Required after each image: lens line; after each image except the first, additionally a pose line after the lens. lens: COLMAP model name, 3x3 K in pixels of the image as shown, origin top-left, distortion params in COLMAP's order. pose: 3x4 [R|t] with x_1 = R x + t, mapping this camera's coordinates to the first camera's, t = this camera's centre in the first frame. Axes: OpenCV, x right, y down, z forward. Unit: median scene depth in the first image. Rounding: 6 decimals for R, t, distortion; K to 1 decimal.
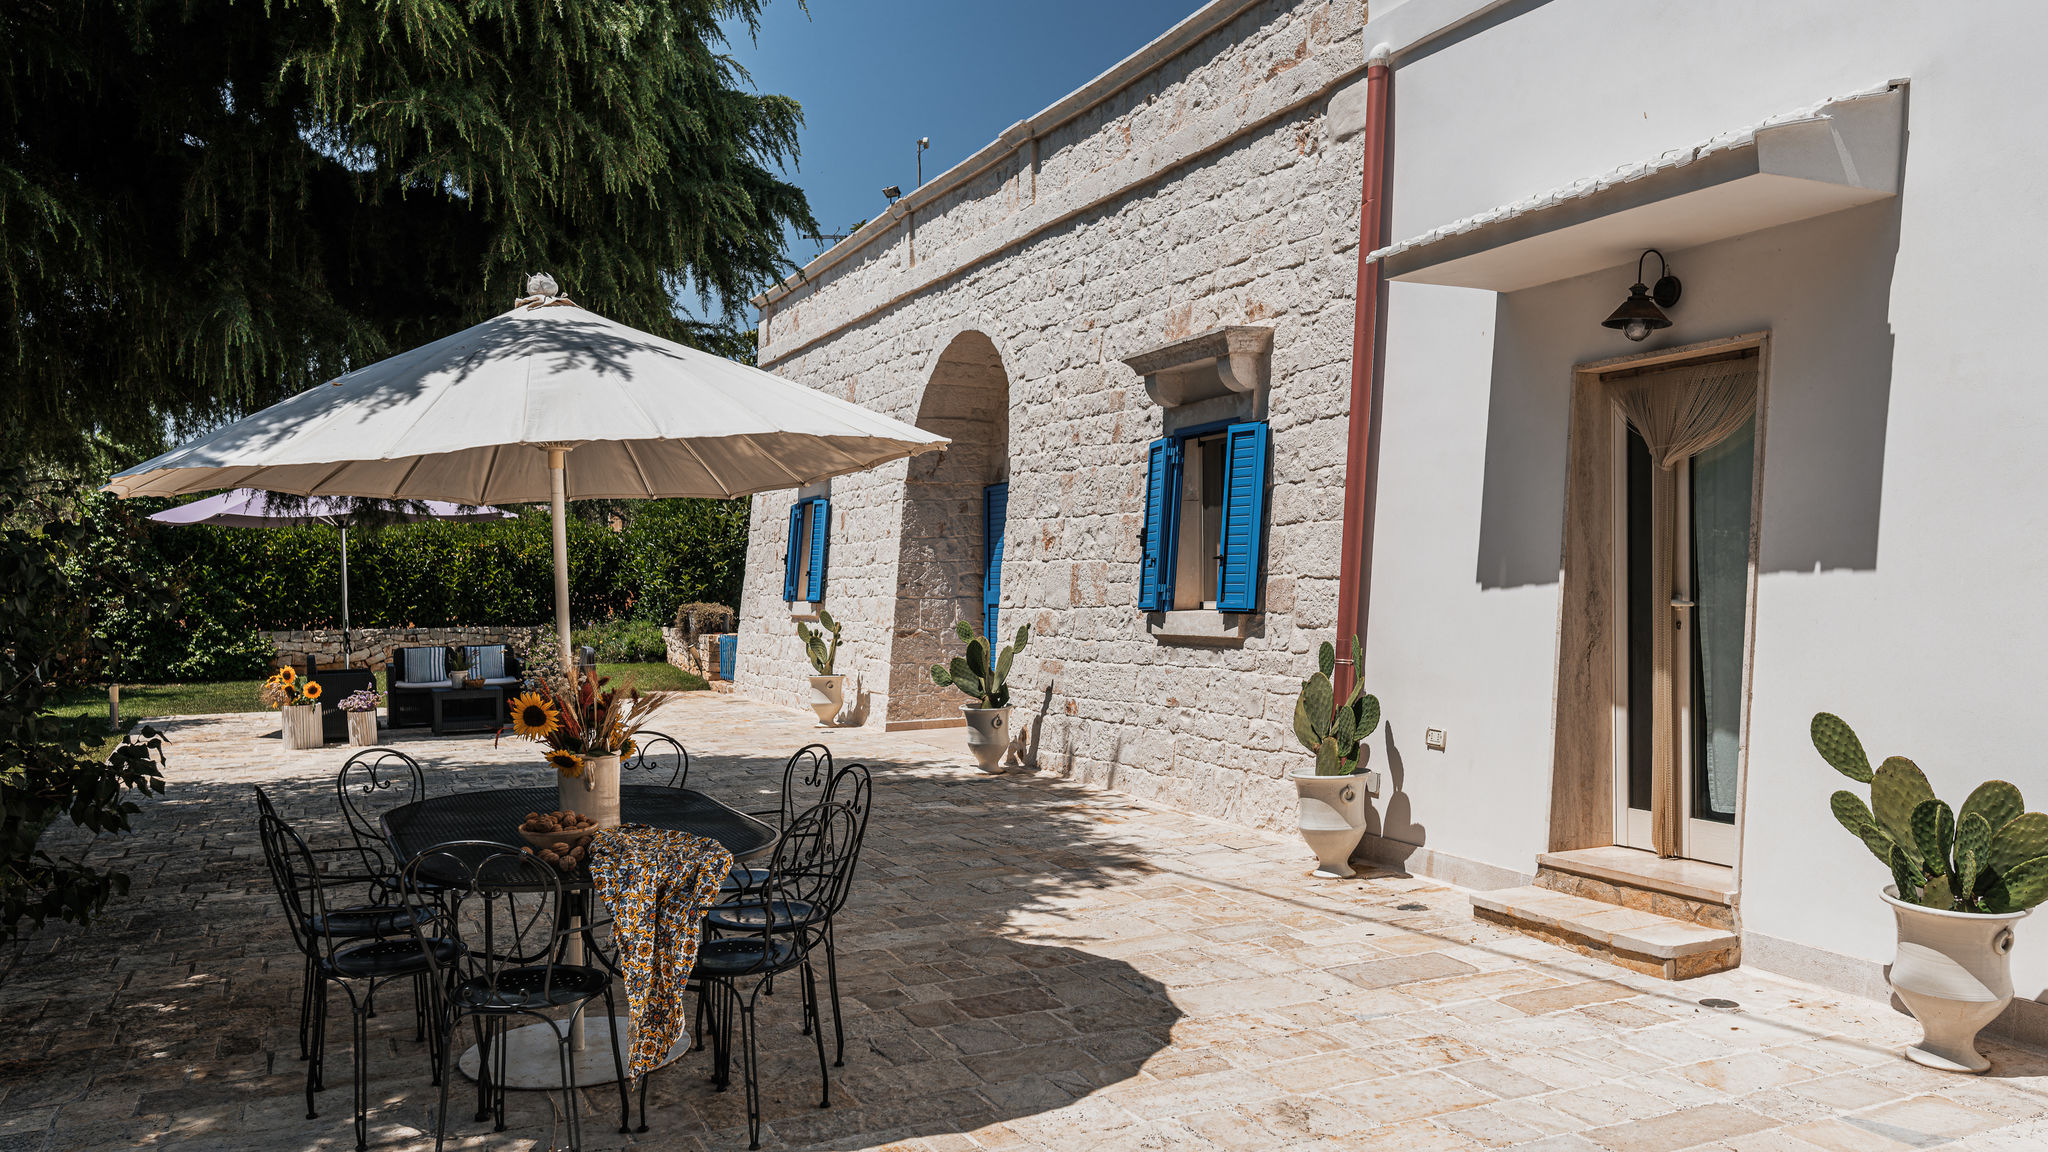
lens RADIAL K [[1581.0, 0, 1026.8], [0, 1581.0, 587.4], [0, 0, 1]] dist [0.003679, -0.011679]
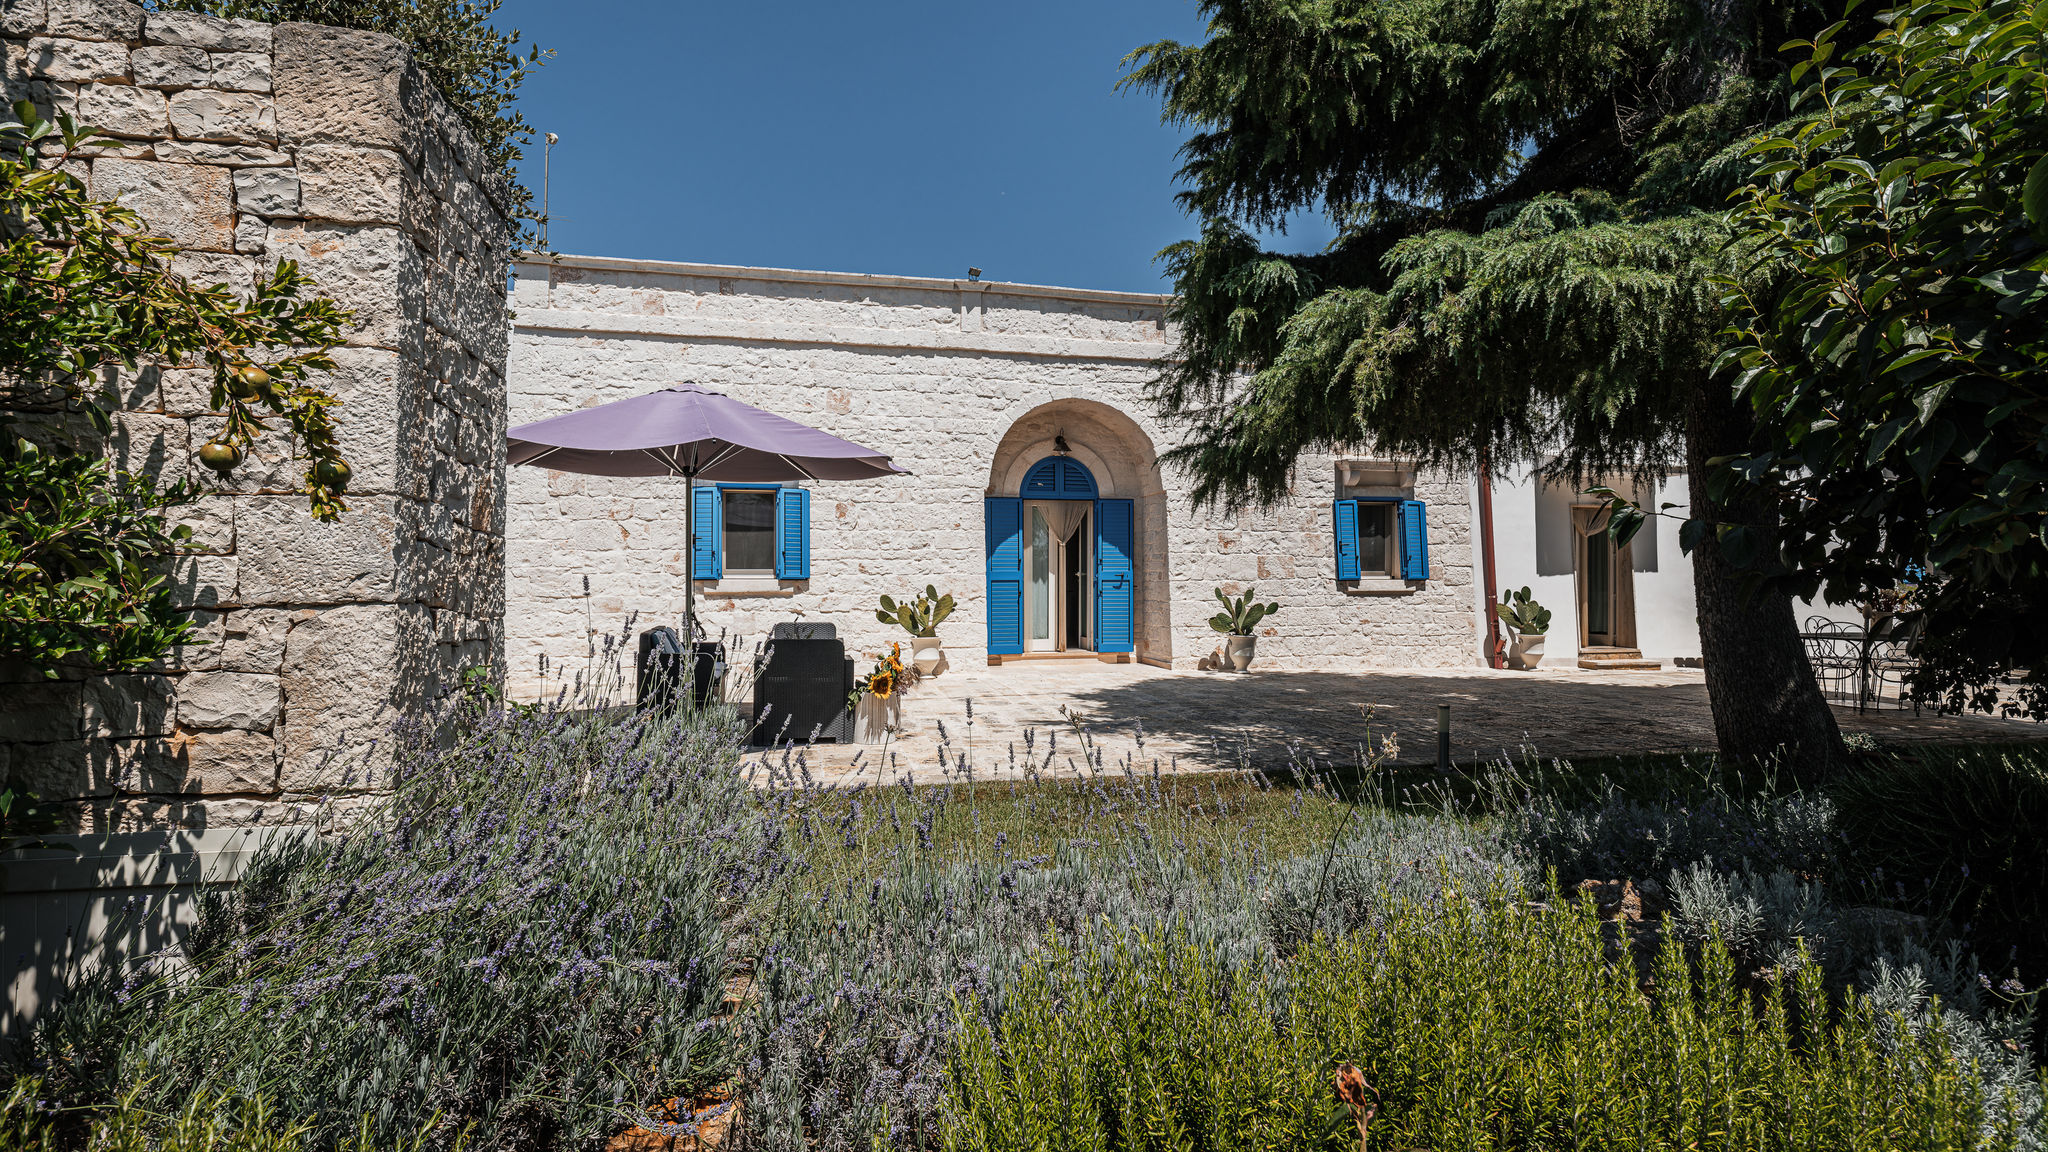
lens RADIAL K [[1057.0, 0, 1031.0], [0, 1057.0, 580.5], [0, 0, 1]] dist [0.002632, -0.001298]
pose [[0.185163, 0.009697, 0.982660, -1.541427], [0.000592, 0.999950, -0.009979, 0.032071], [-0.982708, 0.002429, 0.185148, 1.273668]]
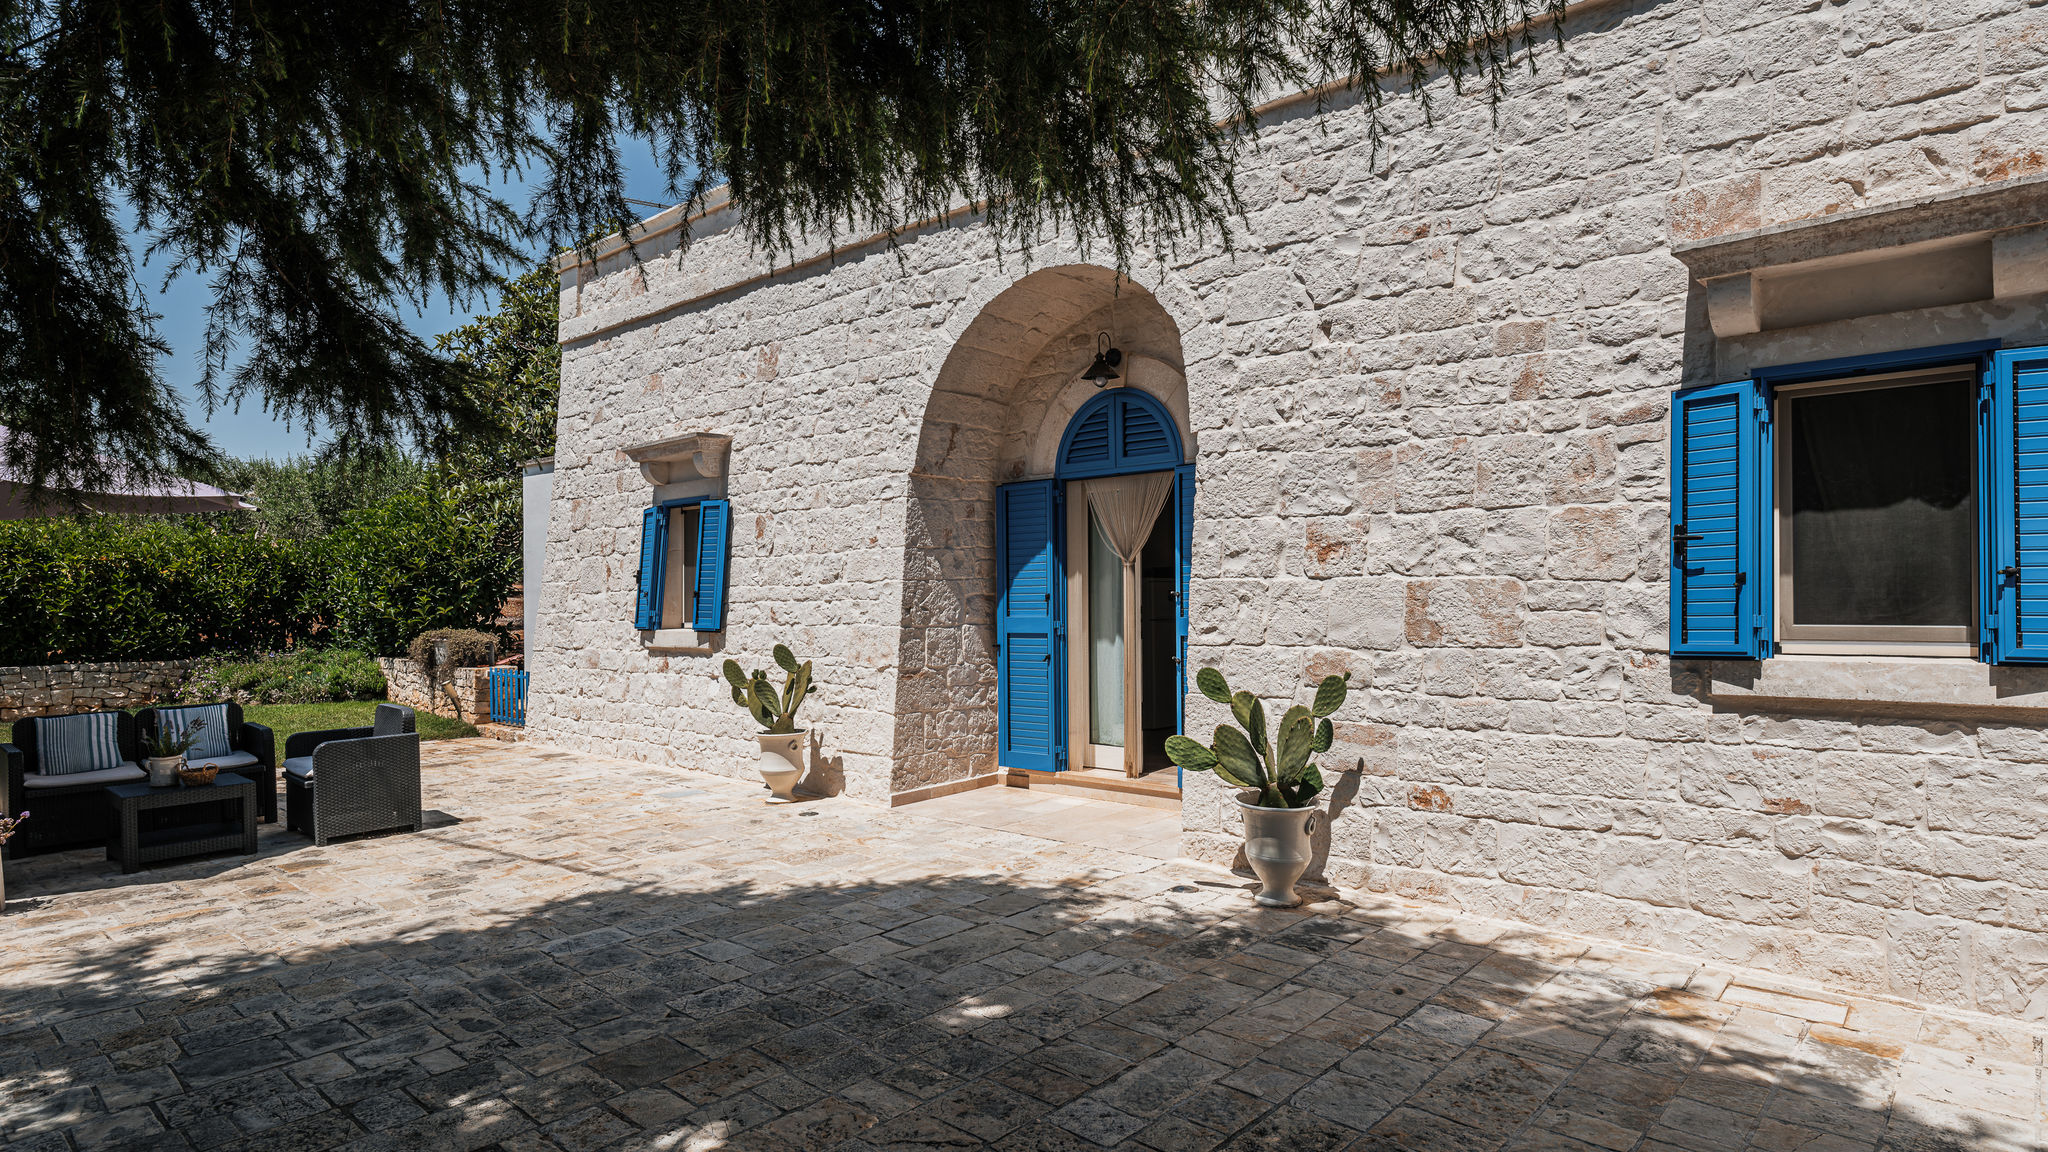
lens RADIAL K [[1125.8, 0, 1061.1], [0, 1125.8, 594.5], [0, 0, 1]] dist [0.005099, -0.001859]
pose [[0.910898, -0.002244, 0.412625, -0.374549], [0.004601, 0.999978, -0.004720, -0.010024], [-0.412606, 0.006198, 0.910889, 0.770002]]
